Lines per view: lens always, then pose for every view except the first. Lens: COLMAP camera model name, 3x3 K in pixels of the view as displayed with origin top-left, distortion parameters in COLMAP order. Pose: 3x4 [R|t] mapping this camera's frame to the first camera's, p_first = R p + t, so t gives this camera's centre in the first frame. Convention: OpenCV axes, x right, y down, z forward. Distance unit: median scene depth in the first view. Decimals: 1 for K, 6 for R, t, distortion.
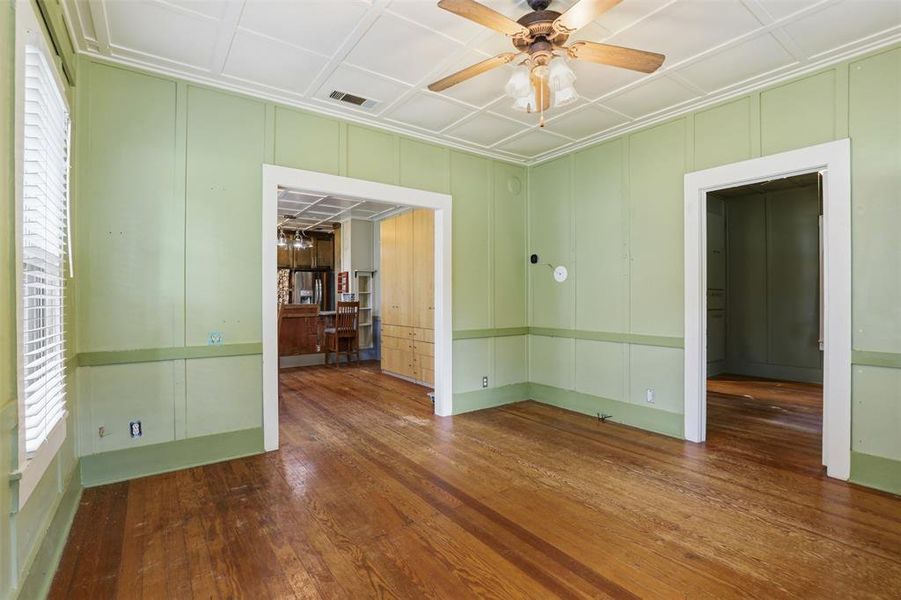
lens RADIAL K [[423.1, 0, 456.8], [0, 423.1, 297.7], [0, 0, 1]] dist [-0.036593, 0.007132]
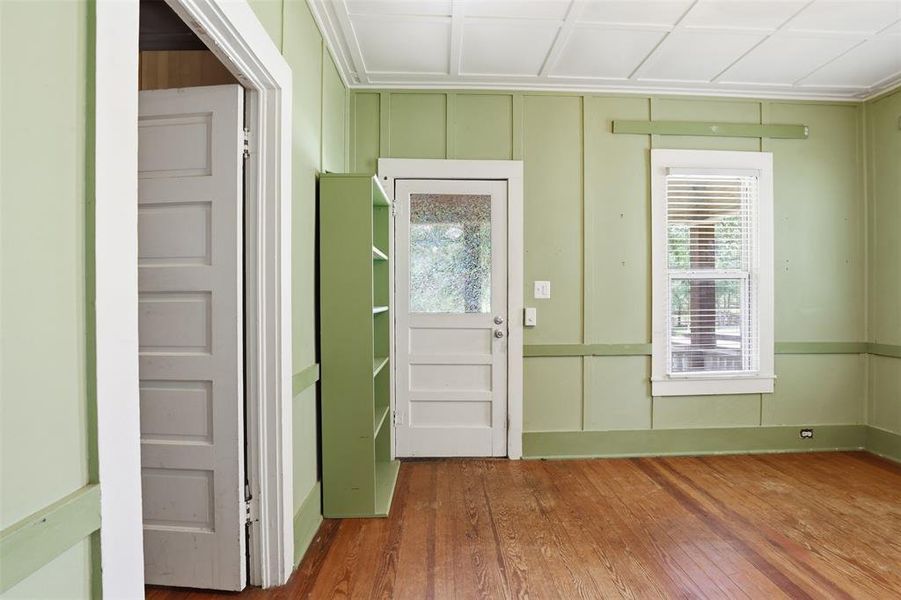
lens RADIAL K [[423.1, 0, 456.8], [0, 423.1, 297.7], [0, 0, 1]] dist [-0.036593, 0.007132]
pose [[-0.831474, 0.001025, 0.555563, 0.423127], [0.003149, 0.999991, 0.002867, -0.009415], [-0.555555, 0.004133, -0.831469, 1.767169]]
